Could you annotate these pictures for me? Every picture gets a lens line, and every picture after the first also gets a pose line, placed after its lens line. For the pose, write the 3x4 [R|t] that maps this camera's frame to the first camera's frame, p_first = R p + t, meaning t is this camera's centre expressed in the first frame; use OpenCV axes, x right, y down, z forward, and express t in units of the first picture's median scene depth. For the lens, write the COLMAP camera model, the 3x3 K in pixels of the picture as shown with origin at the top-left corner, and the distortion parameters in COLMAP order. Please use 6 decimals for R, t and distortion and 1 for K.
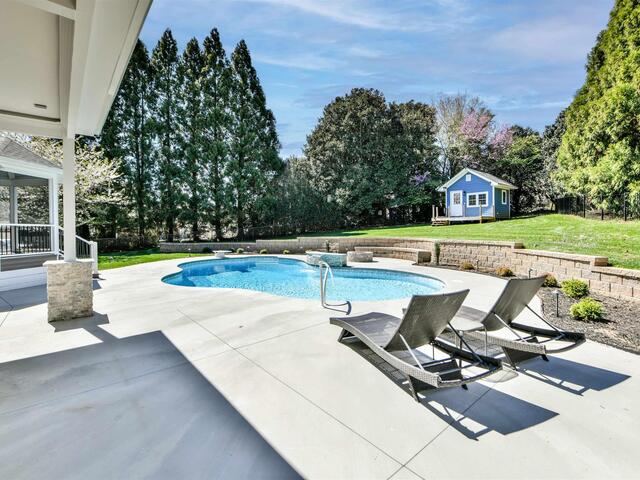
lens RADIAL K [[305.1, 0, 316.5], [0, 305.1, 233.8], [0, 0, 1]] dist [-0.015490, -0.000869]
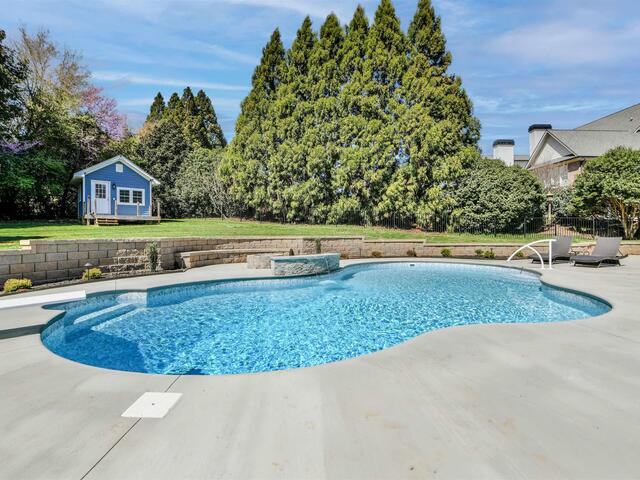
lens RADIAL K [[305.1, 0, 316.5], [0, 305.1, 233.8], [0, 0, 1]] dist [-0.015490, -0.000869]
pose [[-0.057094, 0.010973, 0.998309, -0.345565], [0.022120, 0.999708, -0.009724, 0.011377], [-0.998124, 0.021527, -0.057320, 0.536653]]
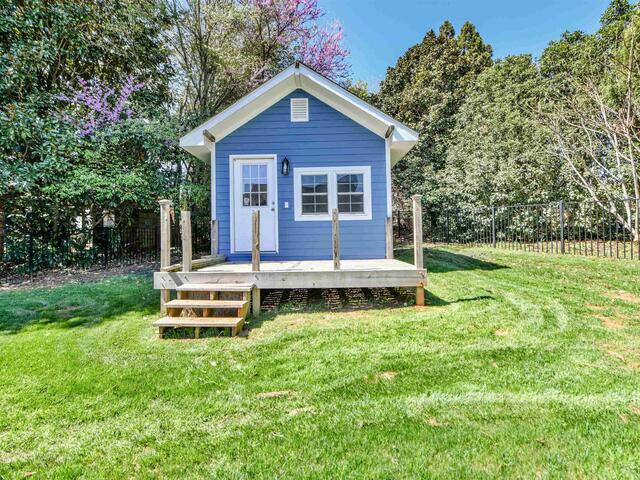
lens RADIAL K [[307.3, 0, 320.0], [0, 307.3, 240.0], [0, 0, 1]] dist [-0.002944, -0.000140]
pose [[0.641831, -0.003277, 0.766839, 0.312707], [0.024782, 0.999557, -0.016471, -0.067426], [-0.766446, 0.029576, 0.641628, 0.837524]]
